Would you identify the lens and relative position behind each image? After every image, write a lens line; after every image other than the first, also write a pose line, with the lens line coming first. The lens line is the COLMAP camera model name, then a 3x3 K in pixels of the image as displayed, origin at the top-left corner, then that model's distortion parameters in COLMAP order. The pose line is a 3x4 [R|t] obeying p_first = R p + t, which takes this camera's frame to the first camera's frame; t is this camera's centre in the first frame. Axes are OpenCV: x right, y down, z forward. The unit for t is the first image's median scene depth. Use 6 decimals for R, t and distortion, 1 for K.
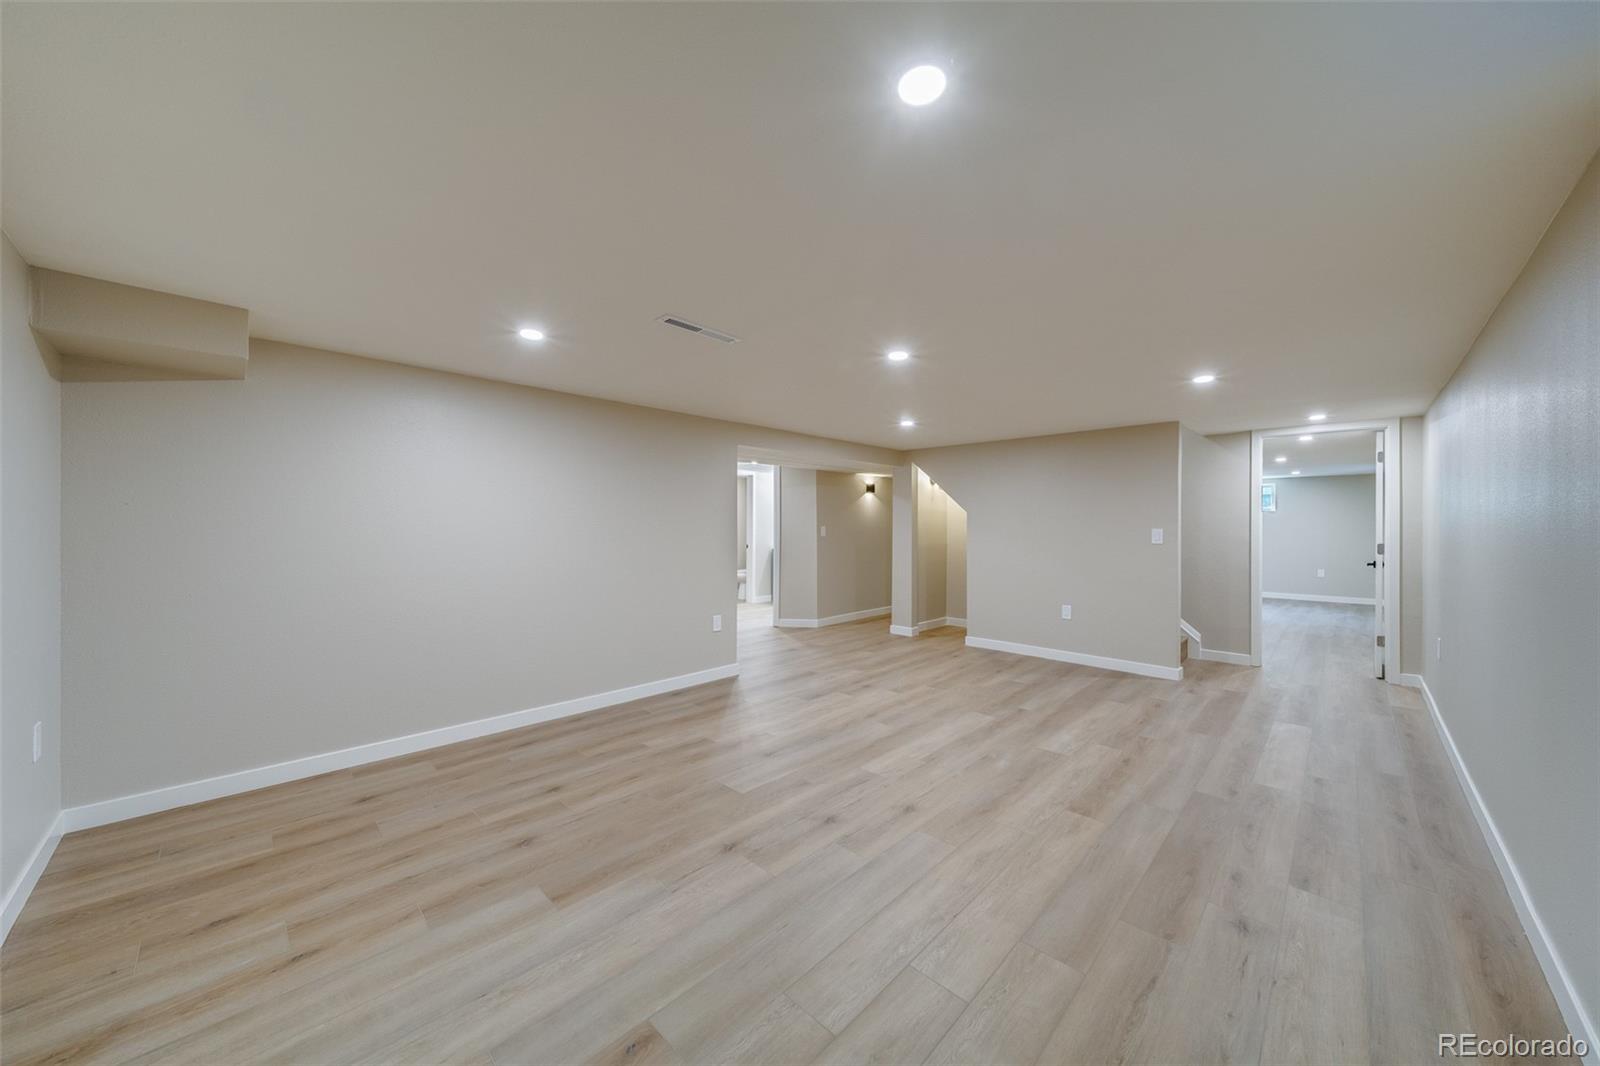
lens RADIAL K [[569.0, 0, 795.3], [0, 569.0, 502.9], [0, 0, 1]] dist [0.003186, -0.001783]
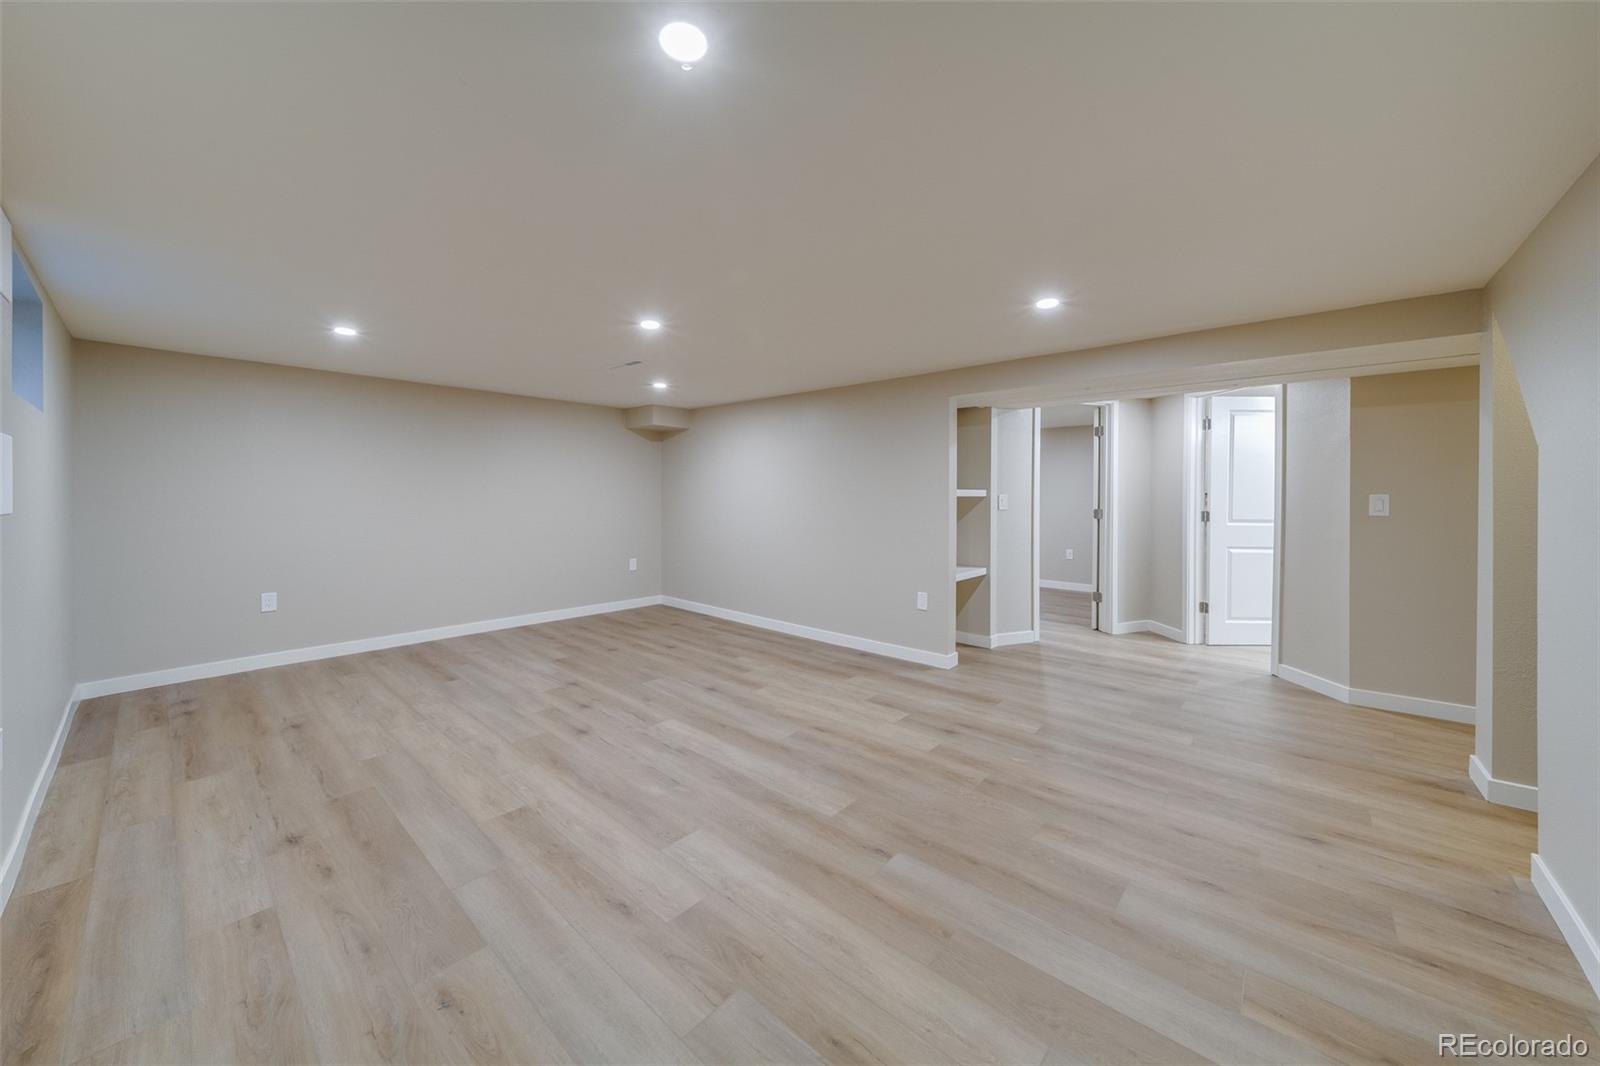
lens RADIAL K [[569.0, 0, 795.3], [0, 569.0, 502.9], [0, 0, 1]] dist [0.003186, -0.001783]
pose [[0.038763, 0.012272, -0.999173, 1.200296], [0.037602, 0.999198, 0.013731, 0.053386], [0.998541, -0.038103, 0.038271, 1.218891]]
